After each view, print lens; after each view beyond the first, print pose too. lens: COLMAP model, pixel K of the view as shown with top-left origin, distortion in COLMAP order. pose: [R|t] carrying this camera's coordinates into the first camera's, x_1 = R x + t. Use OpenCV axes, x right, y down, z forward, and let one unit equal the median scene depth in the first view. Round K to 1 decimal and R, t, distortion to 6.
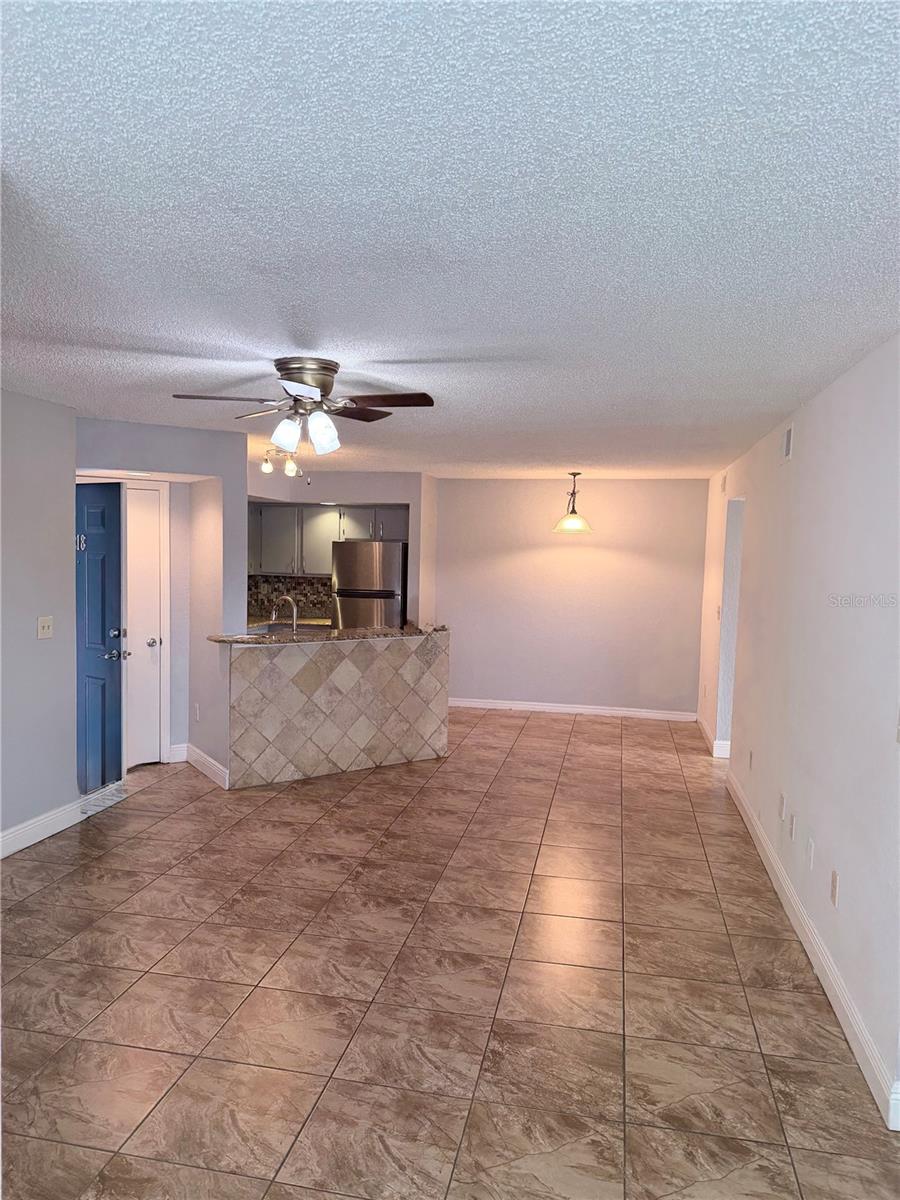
lens RADIAL K [[848.8, 0, 450.0], [0, 848.8, 600.0], [0, 0, 1]] dist [0.041504, -0.053790]
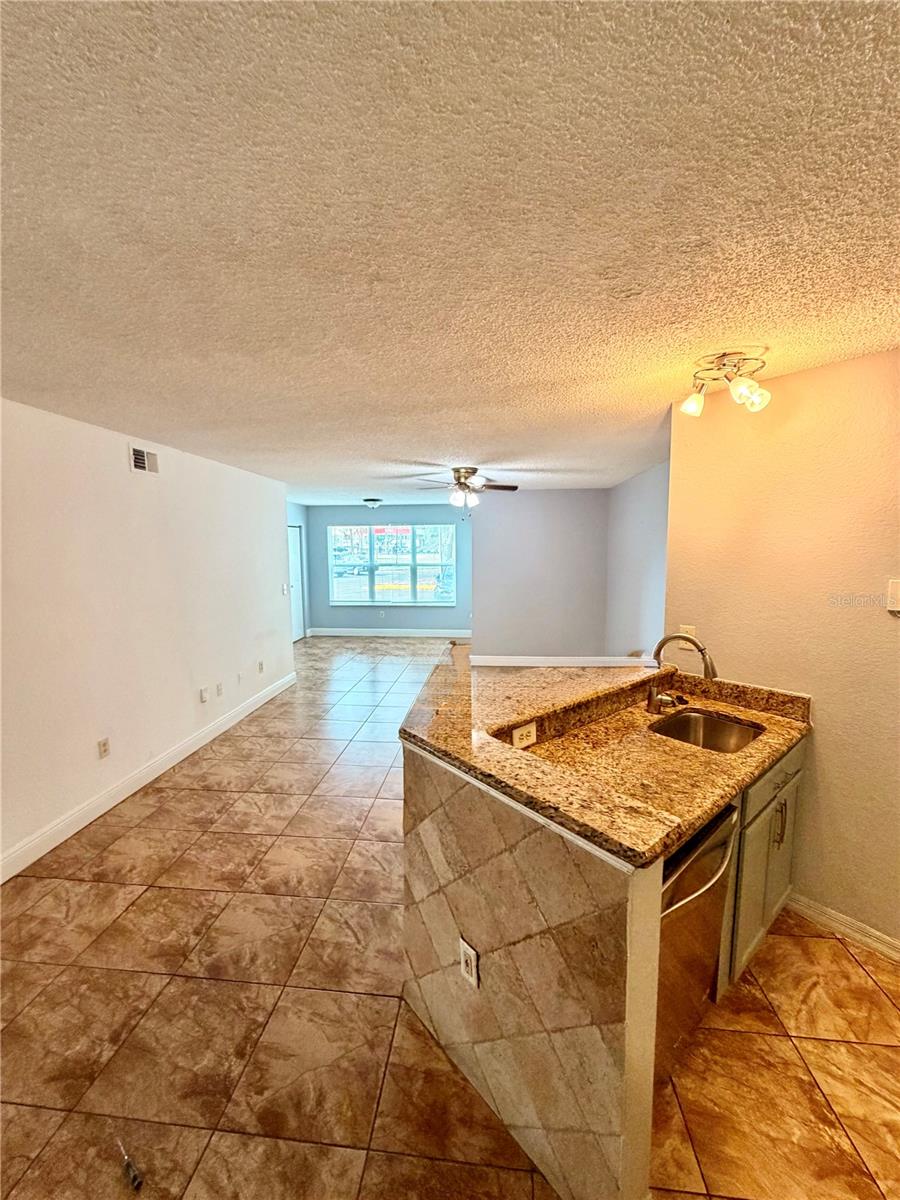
lens RADIAL K [[477.9, 0, 450.7], [0, 477.9, 595.2], [0, 0, 1]] dist [0.000599, 0.000011]
pose [[-0.994937, -0.011287, -0.099860, -0.001756], [-0.027524, 0.986283, 0.162752, -0.095546], [0.096654, 0.164676, -0.981601, 1.527641]]
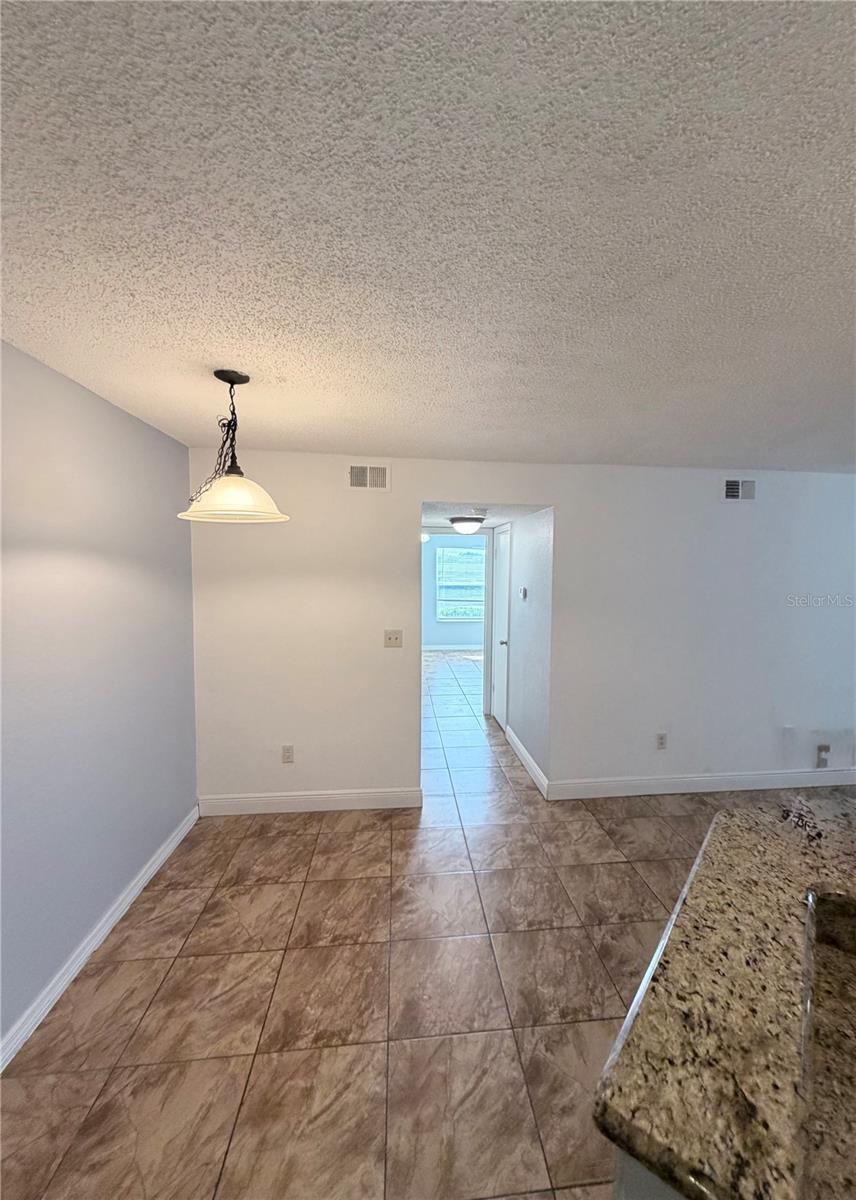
lens RADIAL K [[478.3, 0, 451.0], [0, 478.3, 596.3], [0, 0, 1]] dist [0.001045, 0.000193]
pose [[-0.306764, -0.086509, 0.947846, -0.173464], [0.040356, 0.993783, 0.103762, -0.094935], [-0.950930, 0.070082, -0.301366, 1.428947]]
